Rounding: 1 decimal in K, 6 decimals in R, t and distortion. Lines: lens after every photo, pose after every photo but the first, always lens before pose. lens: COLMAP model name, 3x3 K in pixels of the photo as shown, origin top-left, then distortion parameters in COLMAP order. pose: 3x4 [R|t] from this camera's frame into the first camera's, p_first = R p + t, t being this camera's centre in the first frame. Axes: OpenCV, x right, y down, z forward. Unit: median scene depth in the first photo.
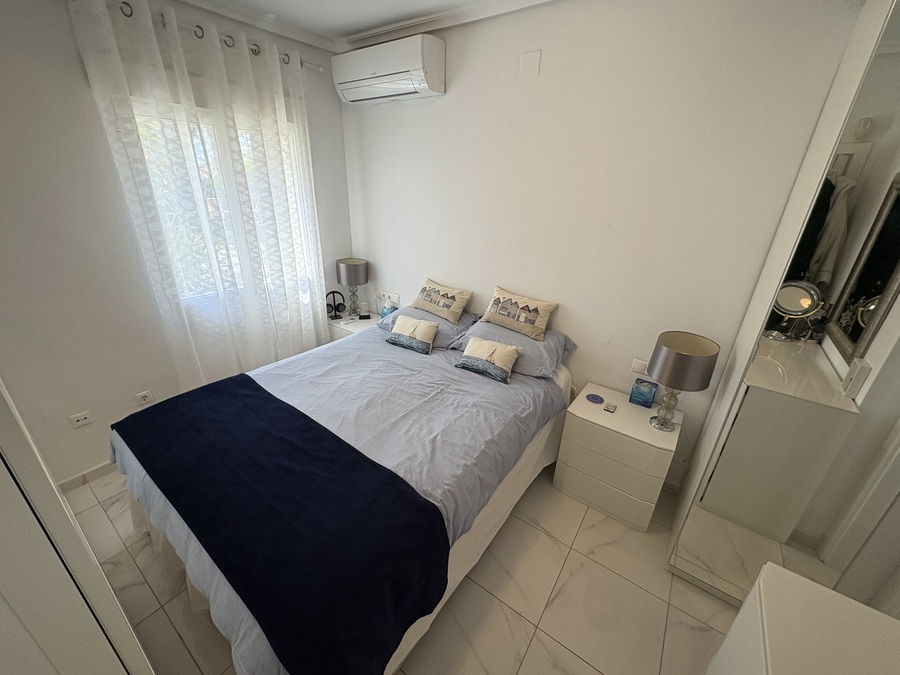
lens RADIAL K [[357.5, 0, 450.4], [0, 357.5, 337.3], [0, 0, 1]] dist [-0.000979, -0.000687]
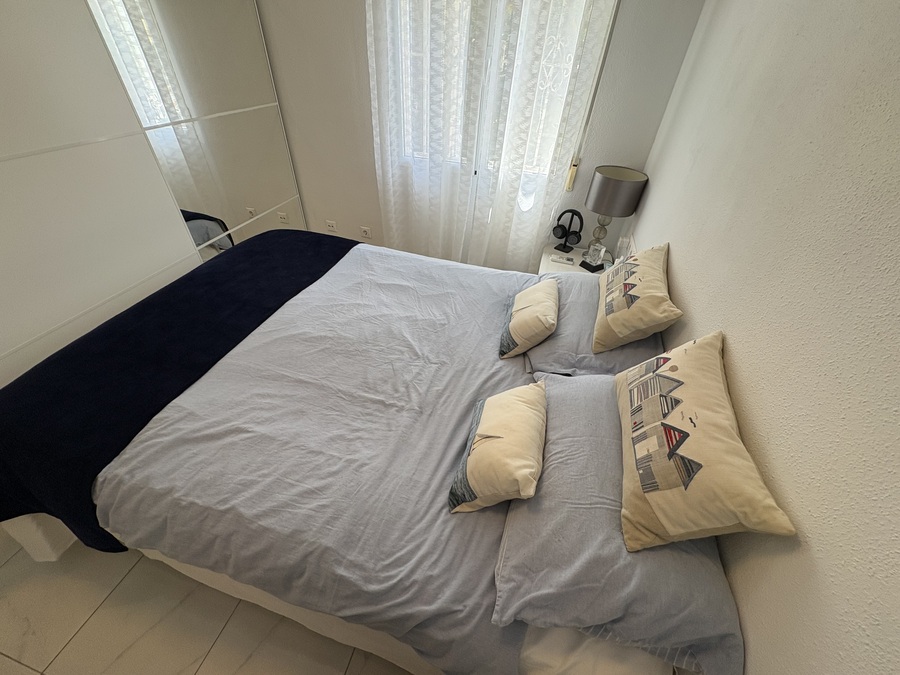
lens RADIAL K [[357.5, 0, 449.3], [0, 357.5, 336.4], [0, 0, 1]] dist [-0.000979, -0.000687]
pose [[0.337801, 0.591996, -0.731732, 0.295643], [-0.405107, 0.793184, 0.454696, -0.194442], [0.849576, 0.142833, 0.507760, 0.627522]]
